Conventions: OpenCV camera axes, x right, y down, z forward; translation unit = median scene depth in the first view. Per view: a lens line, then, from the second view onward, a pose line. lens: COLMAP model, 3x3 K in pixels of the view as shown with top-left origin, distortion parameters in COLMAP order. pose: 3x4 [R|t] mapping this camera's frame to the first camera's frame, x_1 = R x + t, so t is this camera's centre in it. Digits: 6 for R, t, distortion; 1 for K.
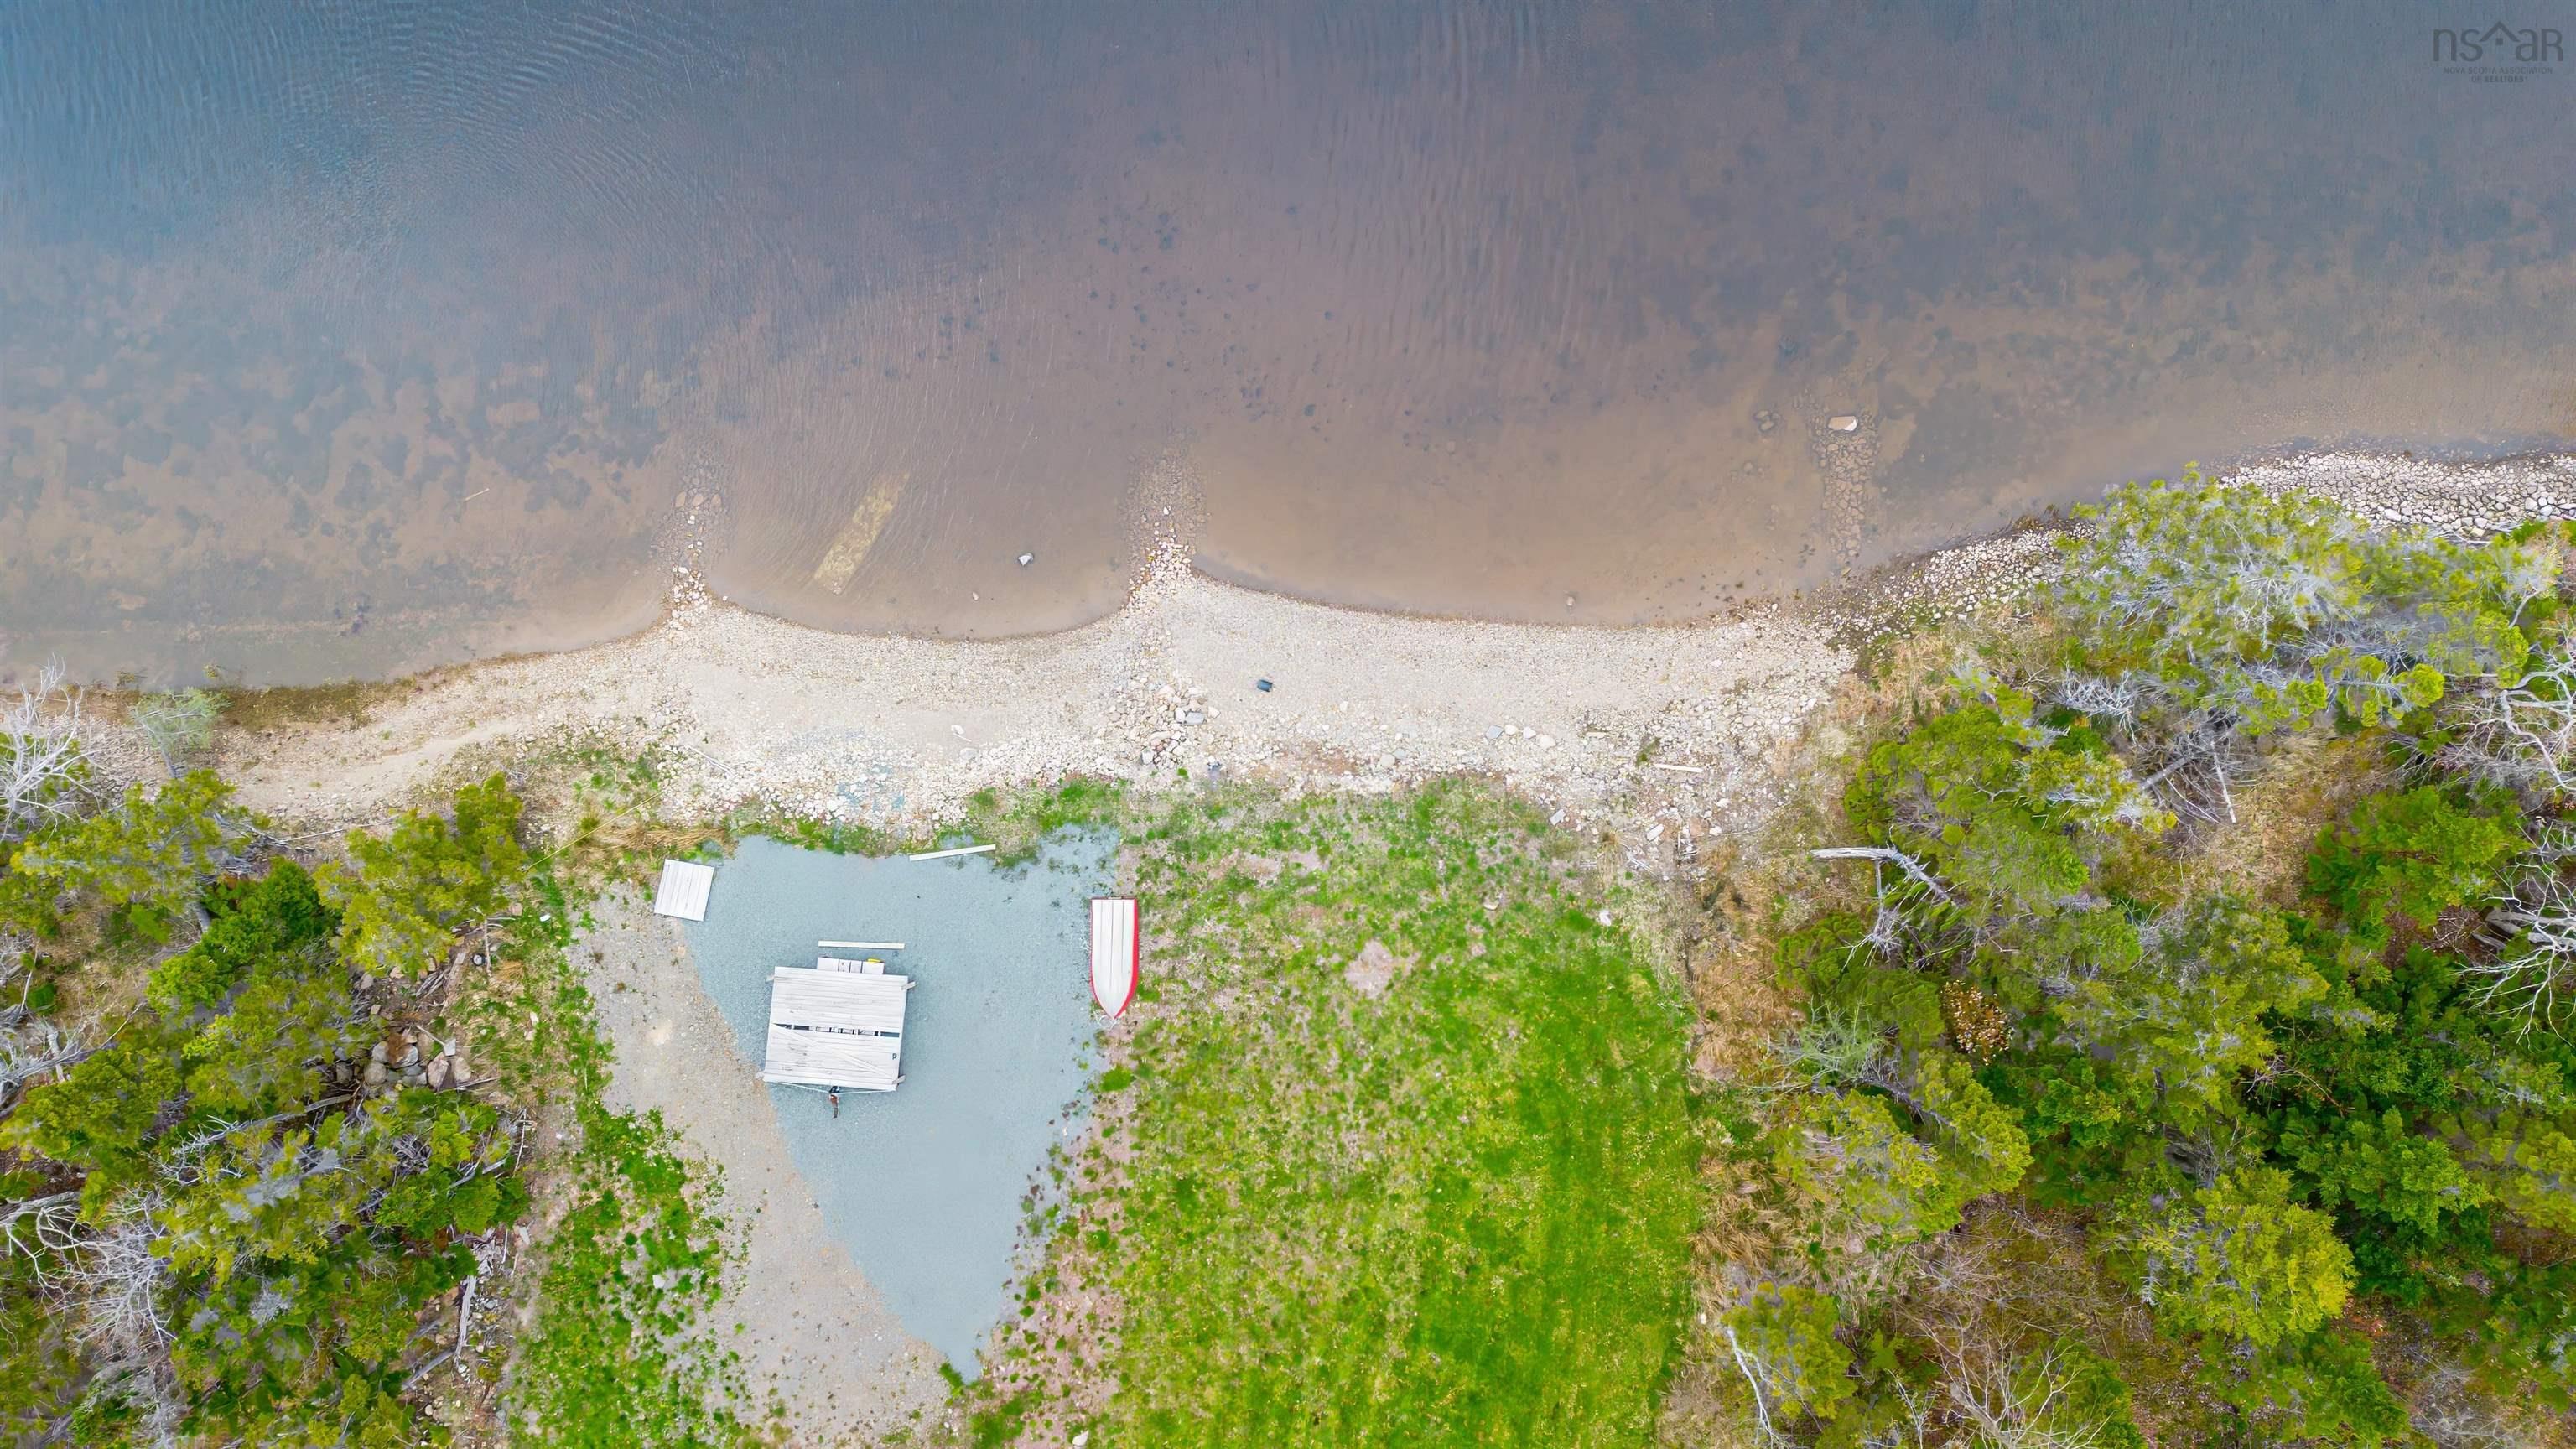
lens RADIAL K [[1816.7, 0, 1288.0], [0, 1816.7, 724.5], [0, 0, 1]] dist [0.062898, -0.048931]
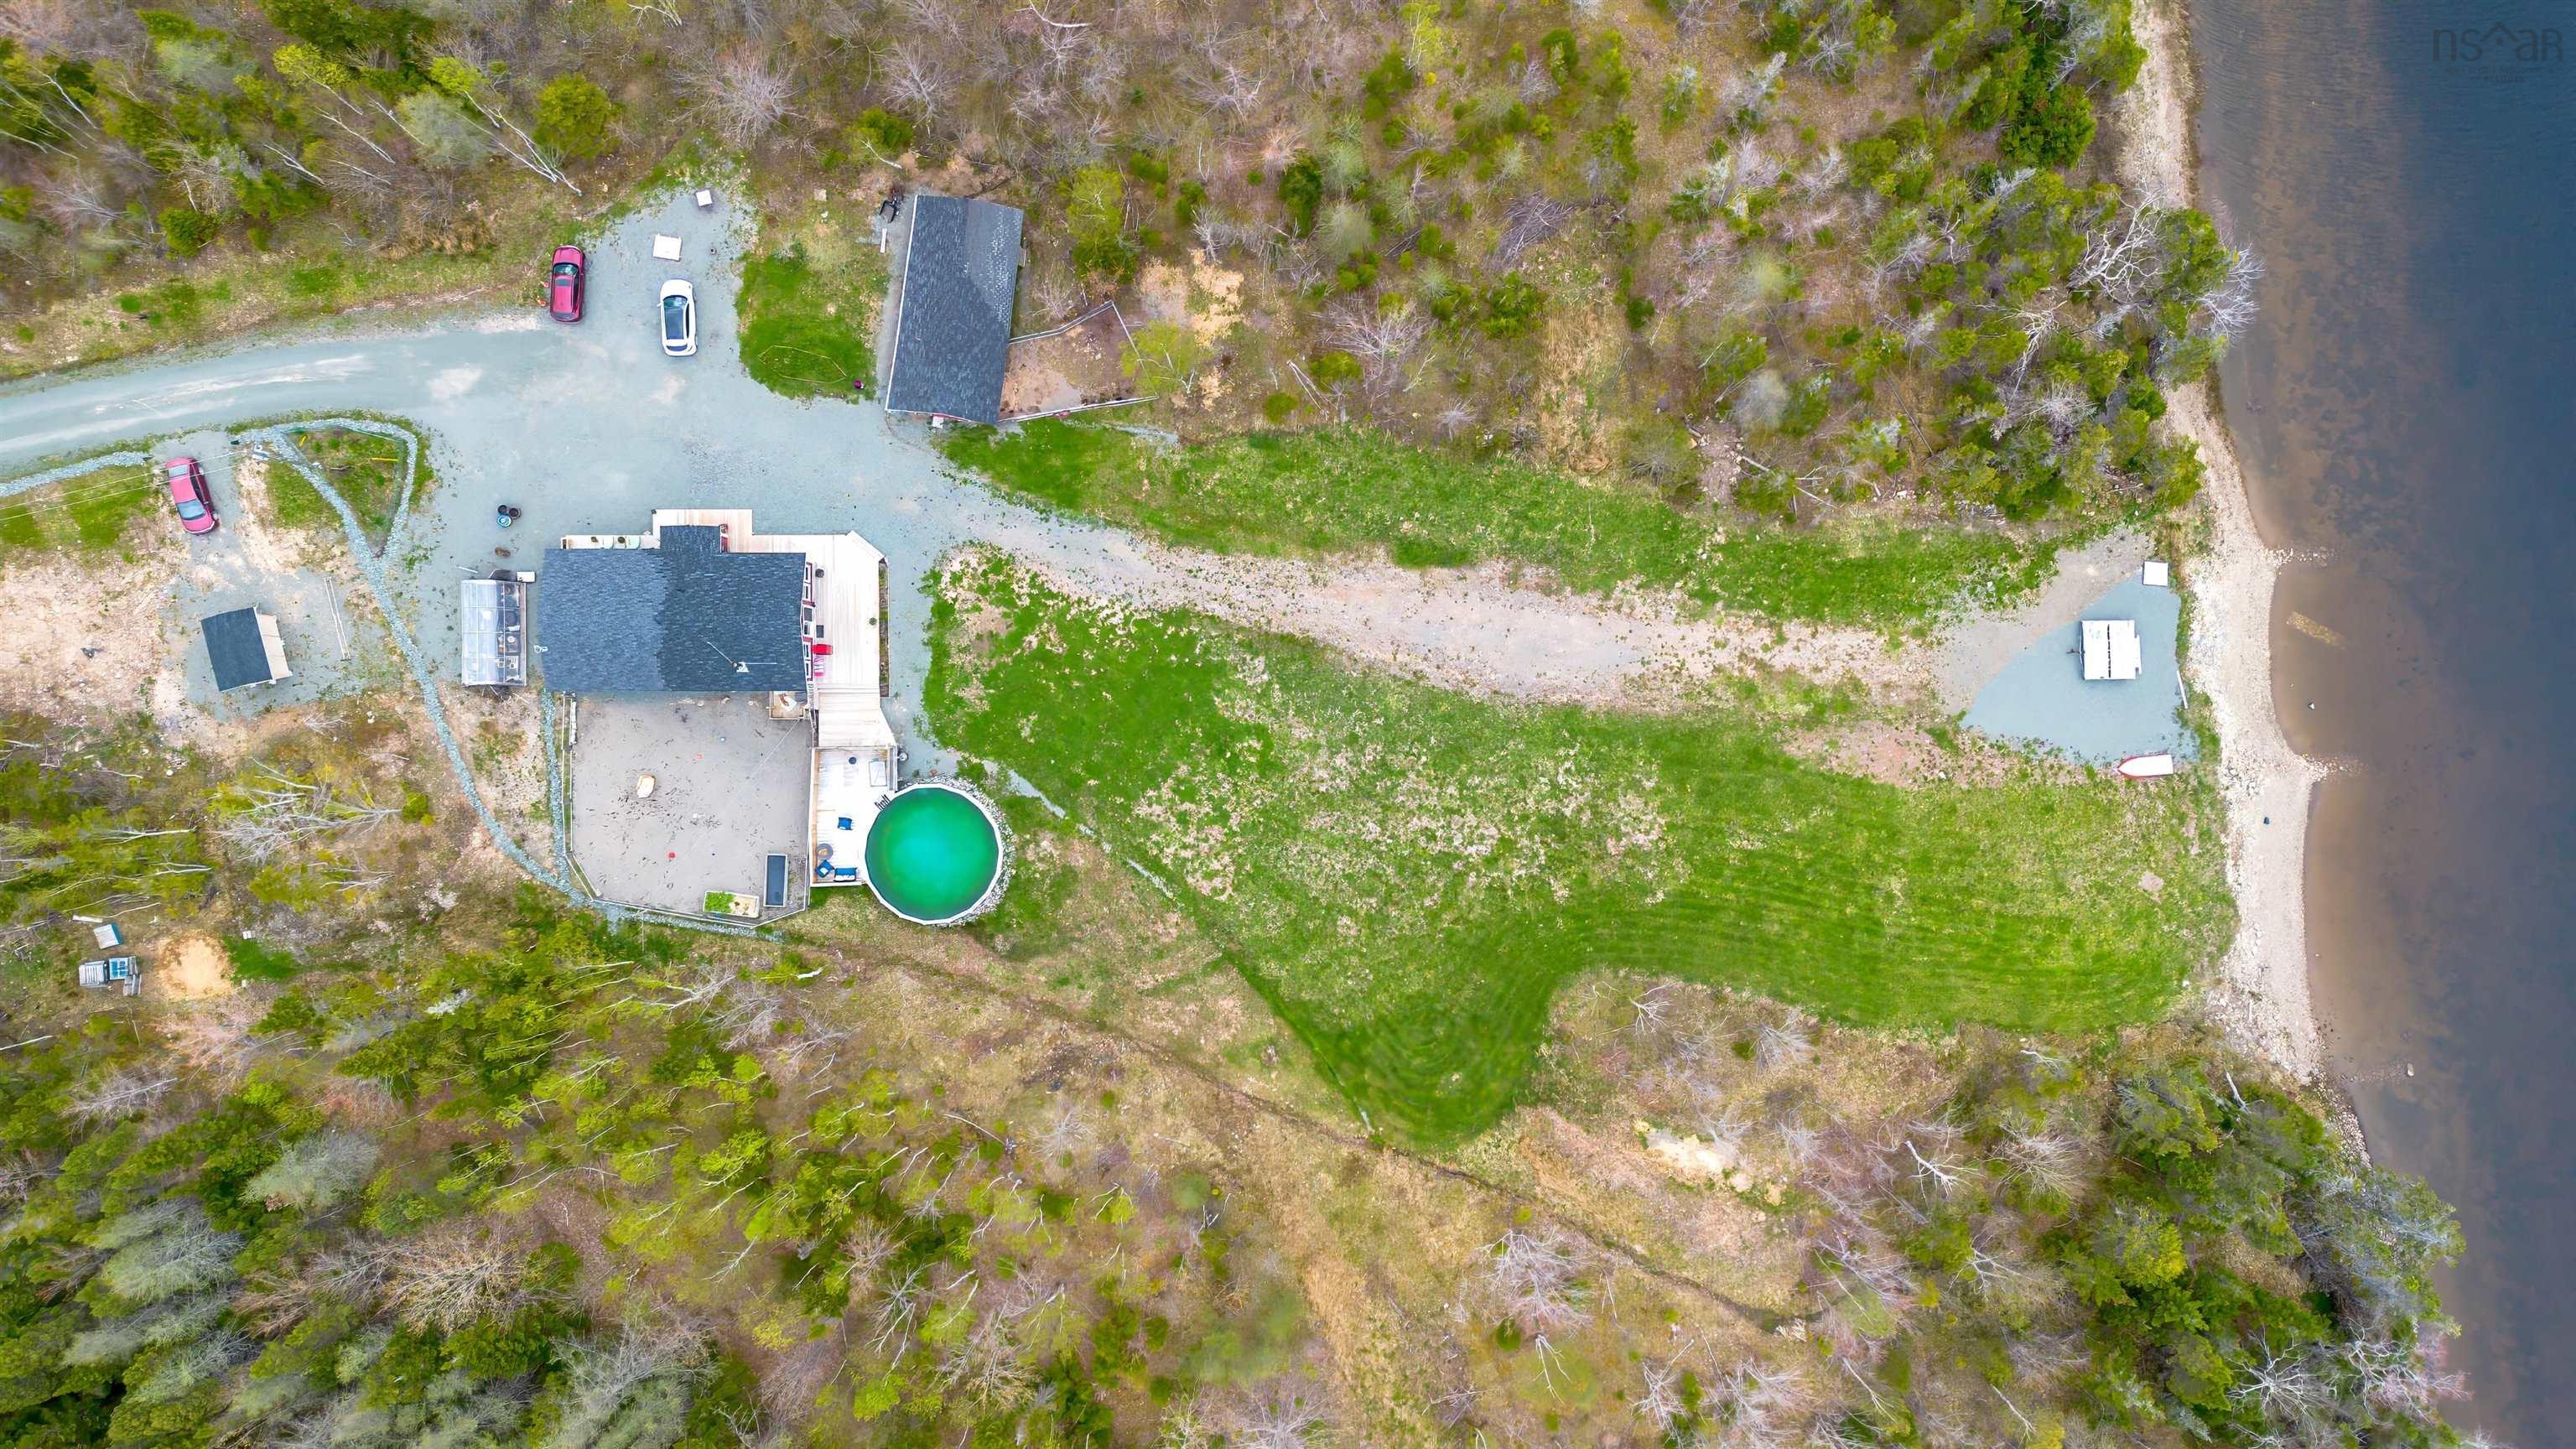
lens RADIAL K [[1816.7, 0, 1288.0], [0, 1816.7, 724.5], [0, 0, 1]] dist [0.062898, -0.048931]
pose [[0.098818, 0.995060, 0.009559, -0.271816], [-0.995077, 0.098738, 0.008478, 1.147457], [0.007492, -0.010350, 0.999918, -1.262484]]
